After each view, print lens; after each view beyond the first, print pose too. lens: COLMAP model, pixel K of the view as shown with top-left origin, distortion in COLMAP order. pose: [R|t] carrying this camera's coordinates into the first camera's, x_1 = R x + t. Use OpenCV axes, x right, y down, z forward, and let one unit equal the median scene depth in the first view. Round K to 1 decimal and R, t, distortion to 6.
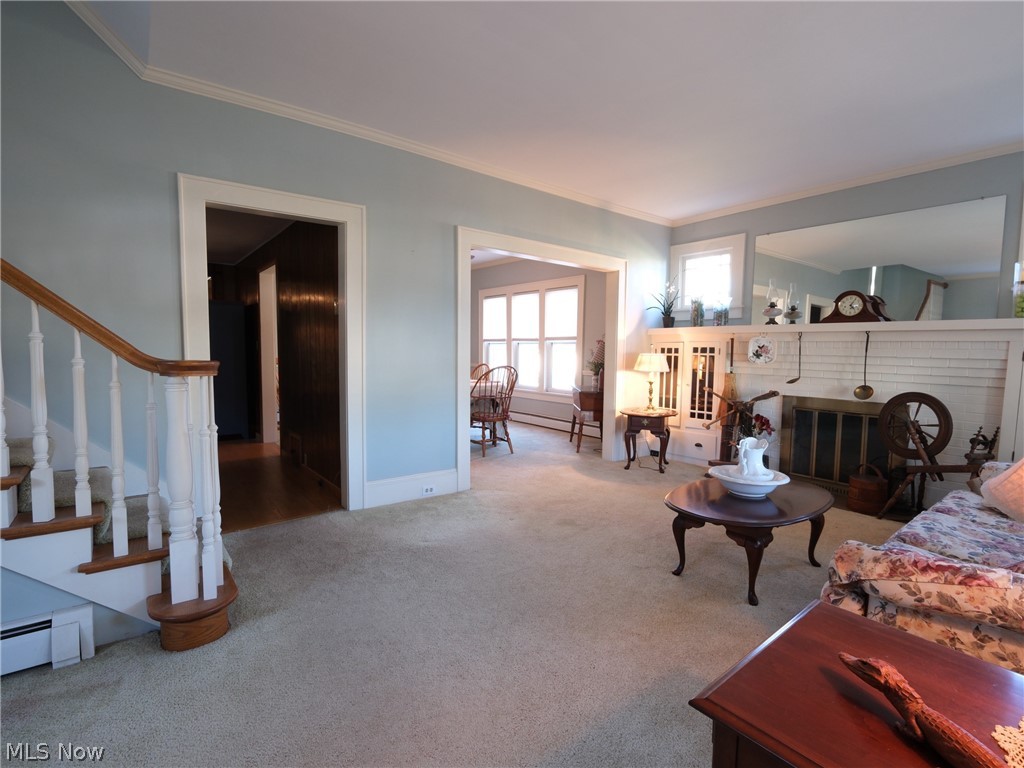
lens RADIAL K [[493.8, 0, 515.0], [0, 493.8, 385.7], [0, 0, 1]] dist [-0.001715, -0.000879]
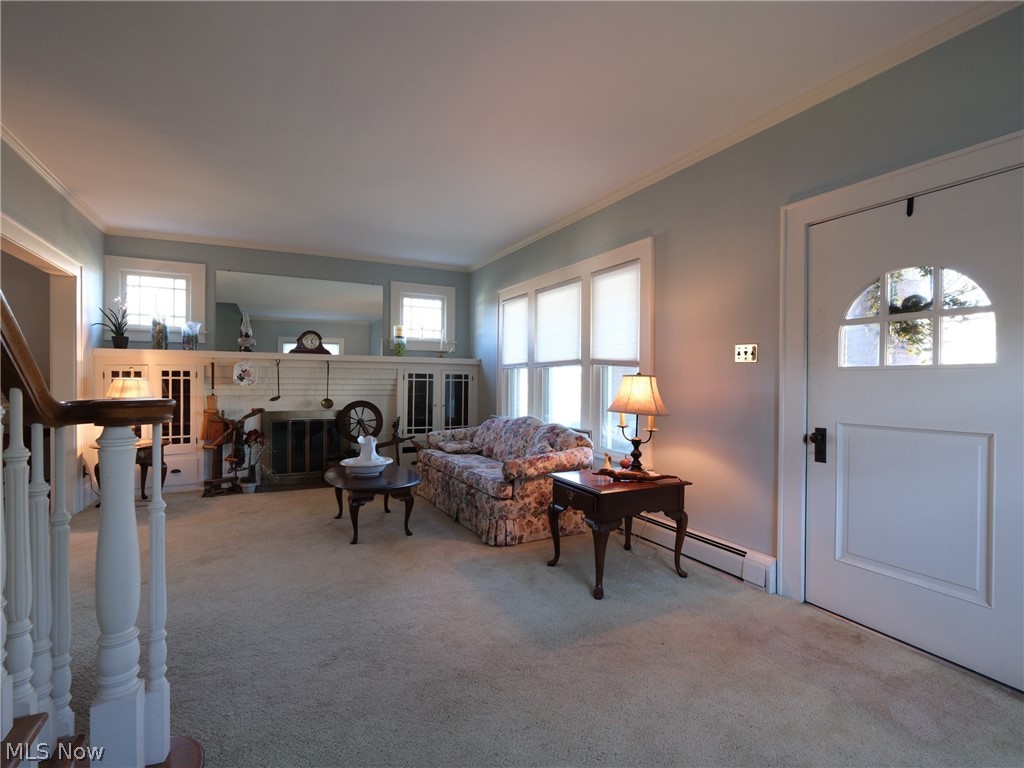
lens RADIAL K [[493.8, 0, 514.2], [0, 493.8, 385.7], [0, 0, 1]] dist [-0.001715, -0.000879]
pose [[0.201144, -0.026411, 0.979206, -0.476284], [0.066829, 0.997677, 0.013181, -0.017244], [-0.977279, 0.062788, 0.202442, 0.153826]]
